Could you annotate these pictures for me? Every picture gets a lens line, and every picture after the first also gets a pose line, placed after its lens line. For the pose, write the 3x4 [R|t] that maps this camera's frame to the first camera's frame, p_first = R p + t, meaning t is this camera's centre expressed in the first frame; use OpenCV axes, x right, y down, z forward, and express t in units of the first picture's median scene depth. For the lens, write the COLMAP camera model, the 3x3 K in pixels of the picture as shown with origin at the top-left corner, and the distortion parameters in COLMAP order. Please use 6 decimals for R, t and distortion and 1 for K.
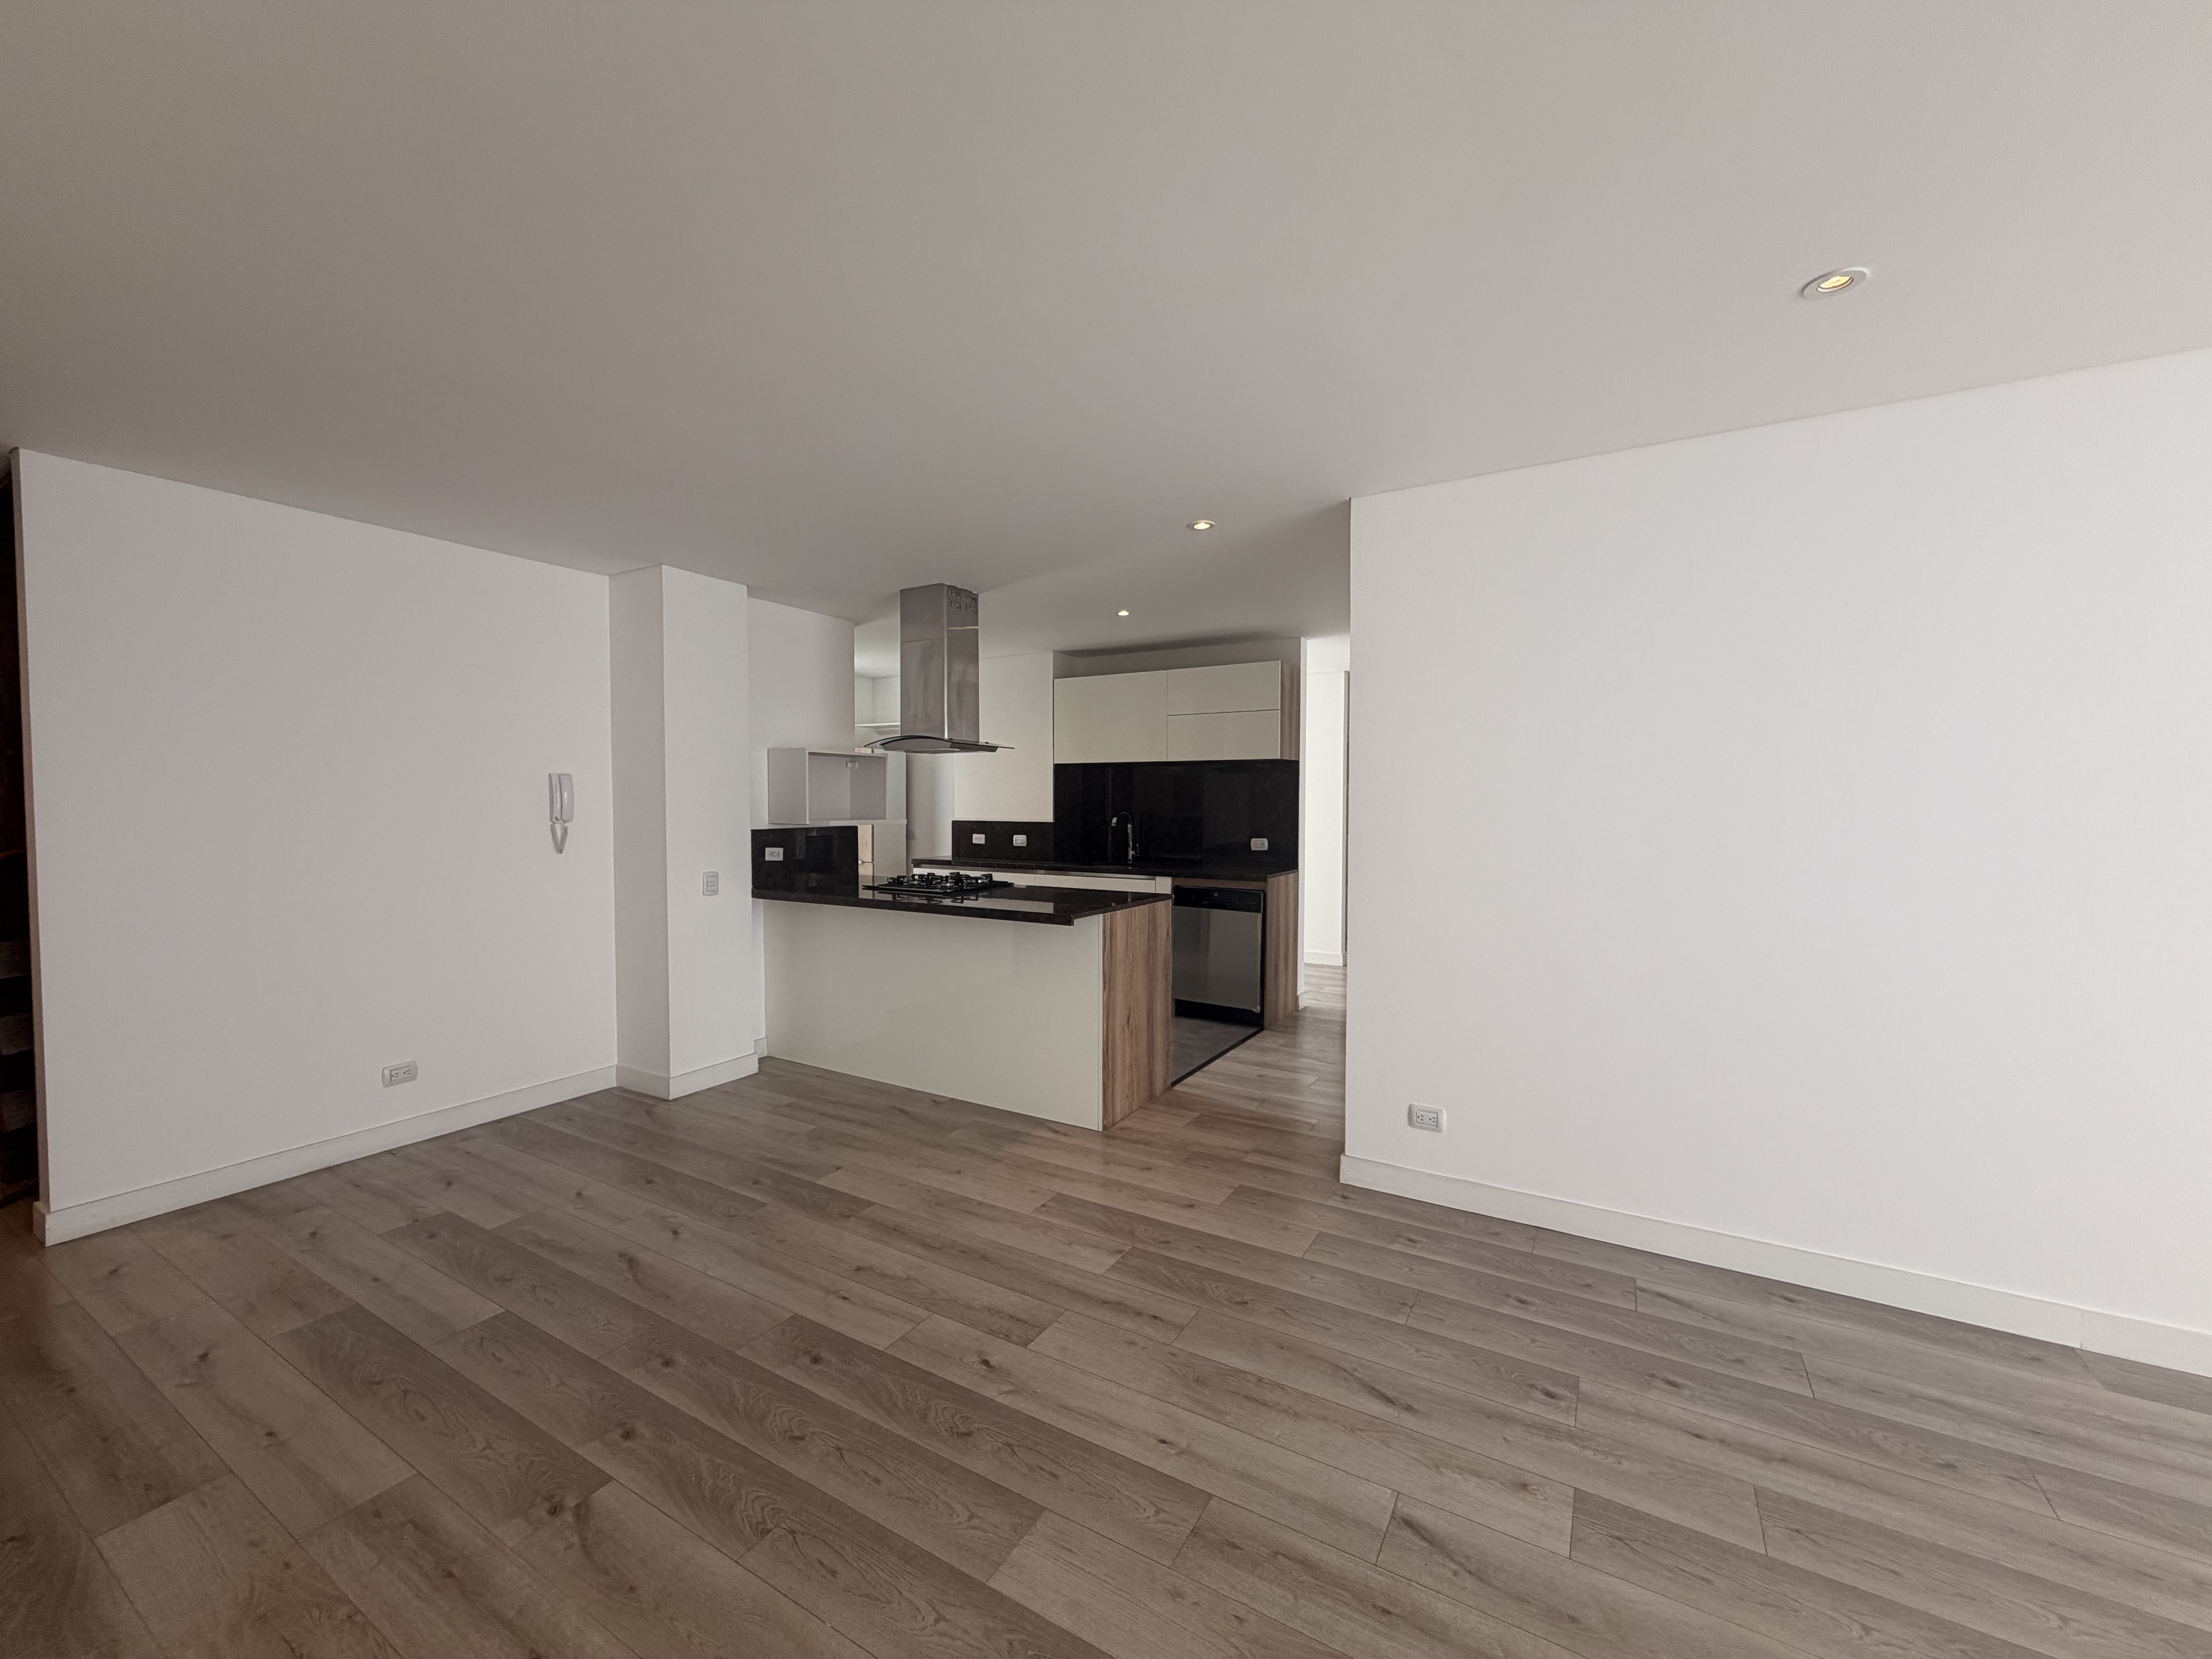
lens RADIAL K [[889.1, 0, 1098.7], [0, 889.1, 836.8], [0, 0, 1]] dist [-0.000086, 0.000214]
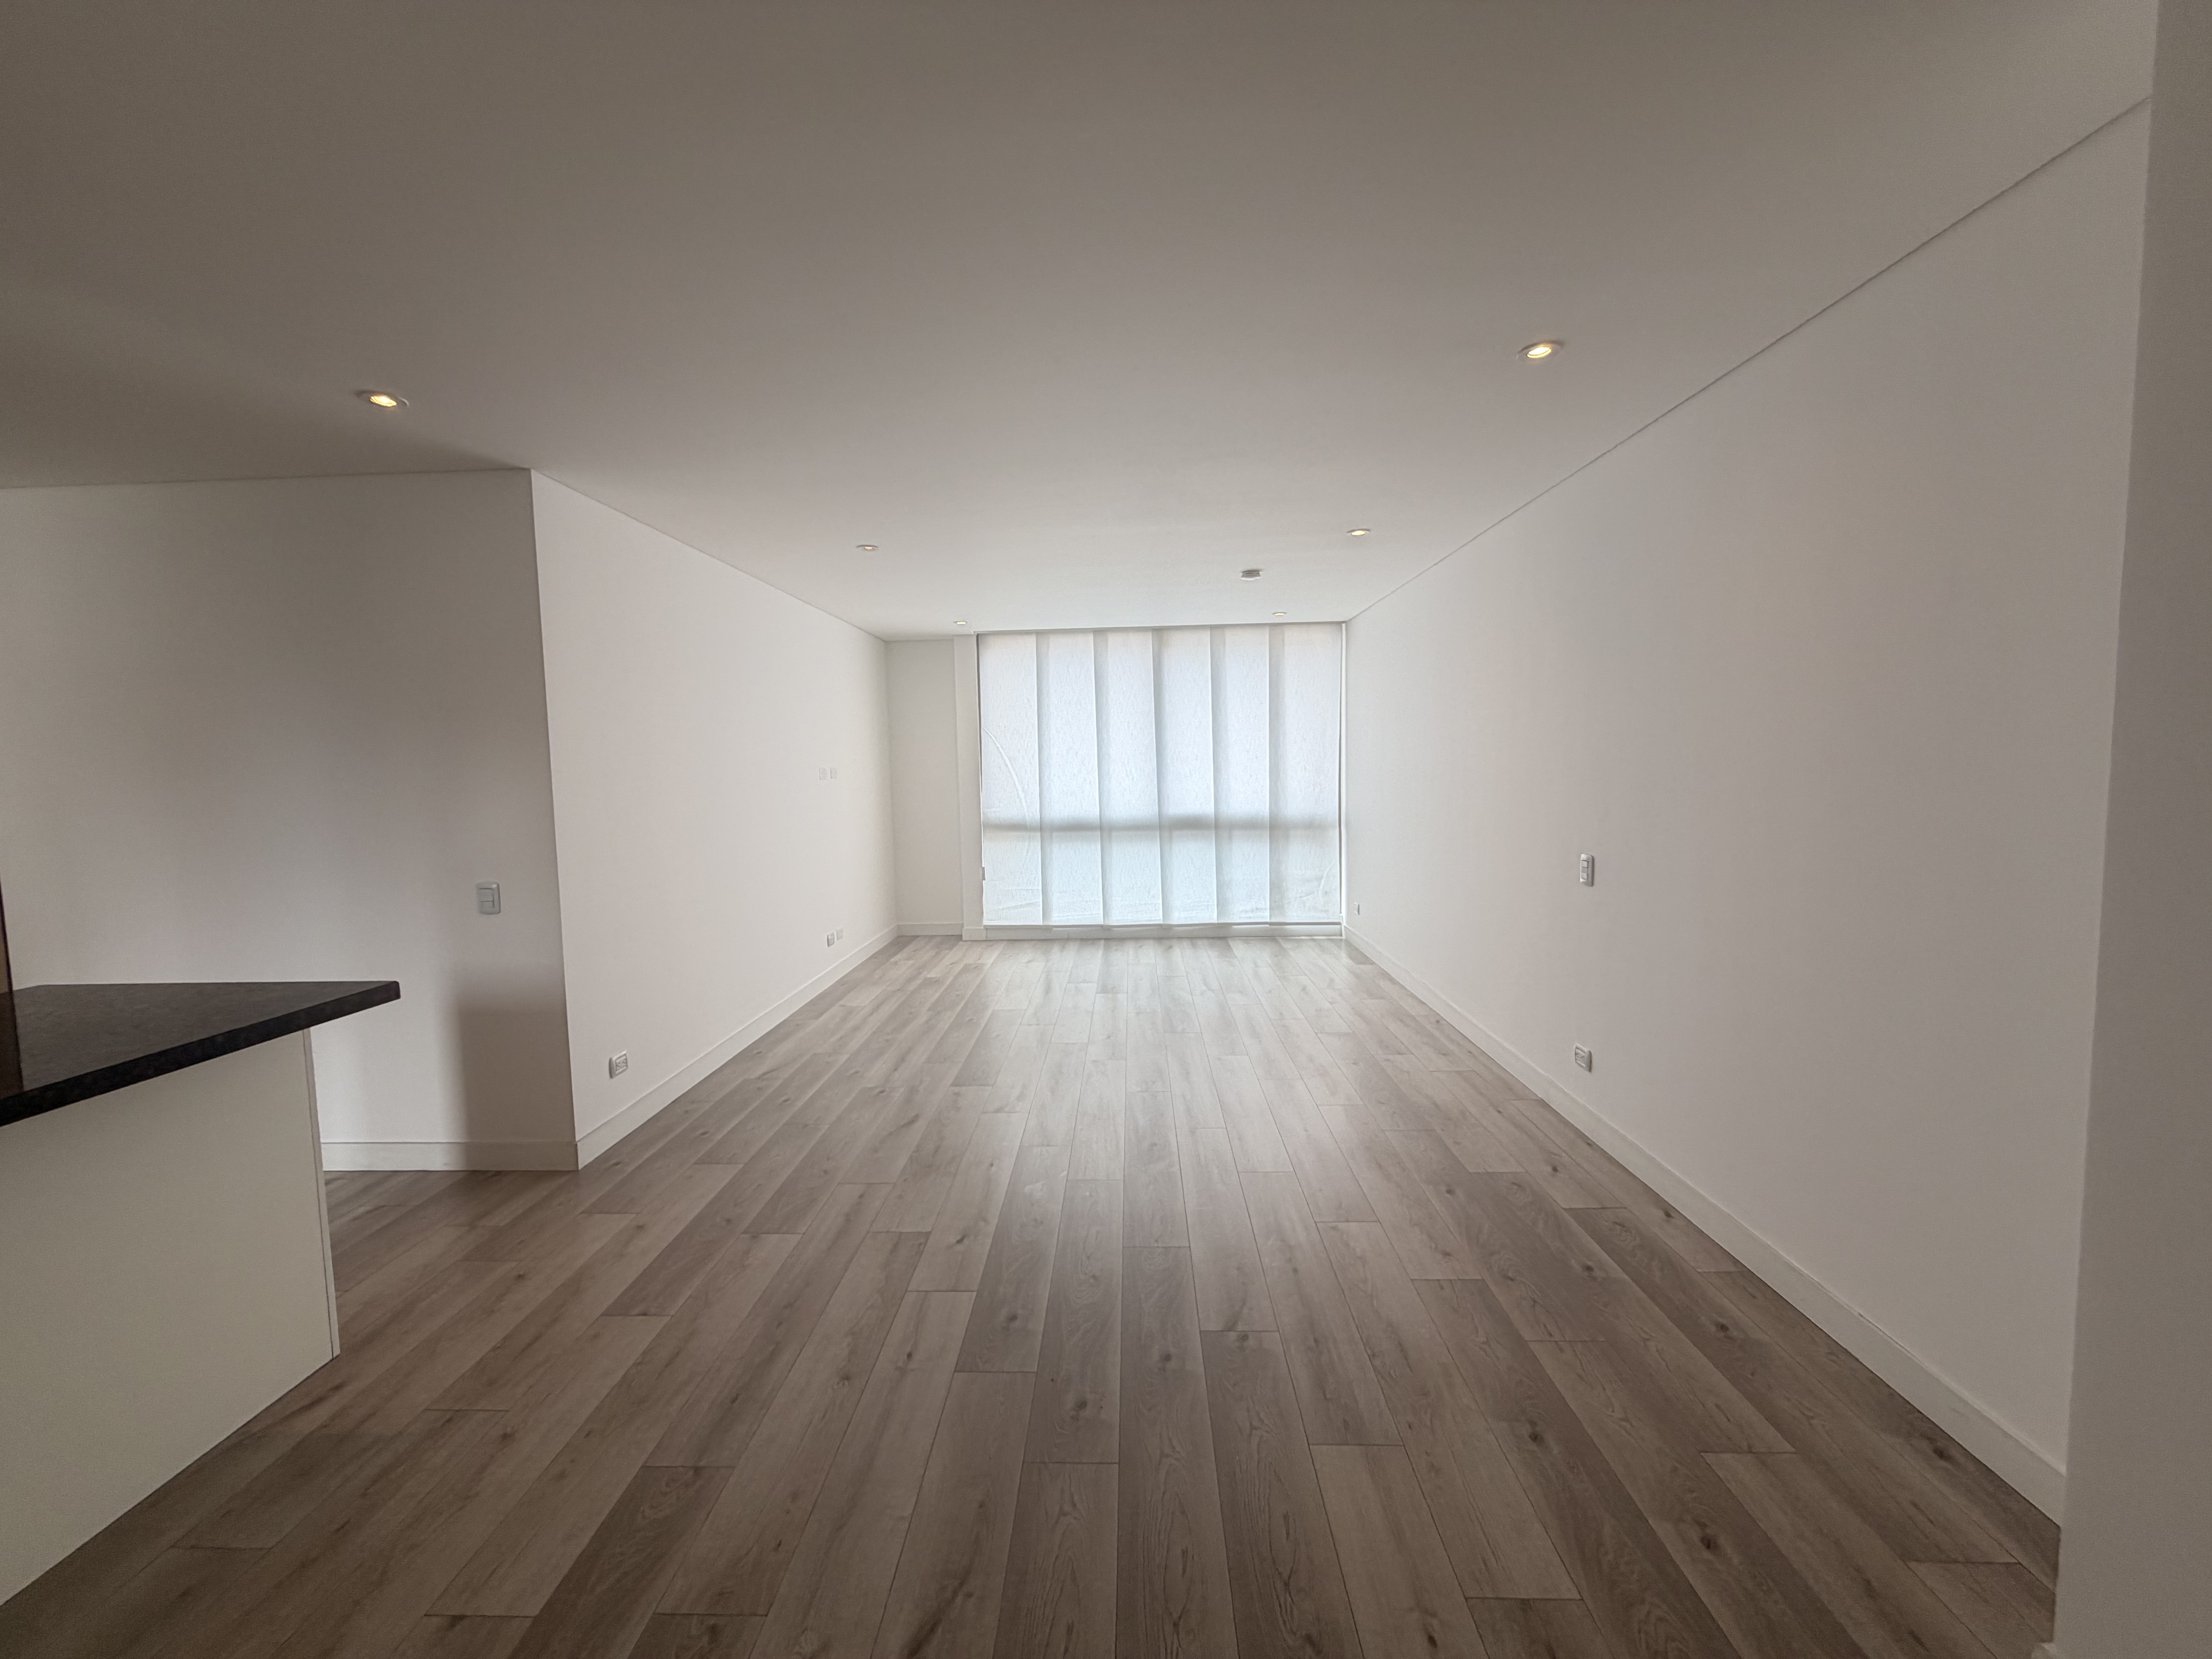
lens RADIAL K [[889.1, 0, 1101.5], [0, 889.1, 830.0], [0, 0, 1]] dist [-0.000086, 0.000214]
pose [[-0.489425, -0.055284, 0.870291, -1.249756], [0.055699, 0.993969, 0.094464, -0.073350], [-0.870265, 0.094708, -0.483394, 1.364659]]
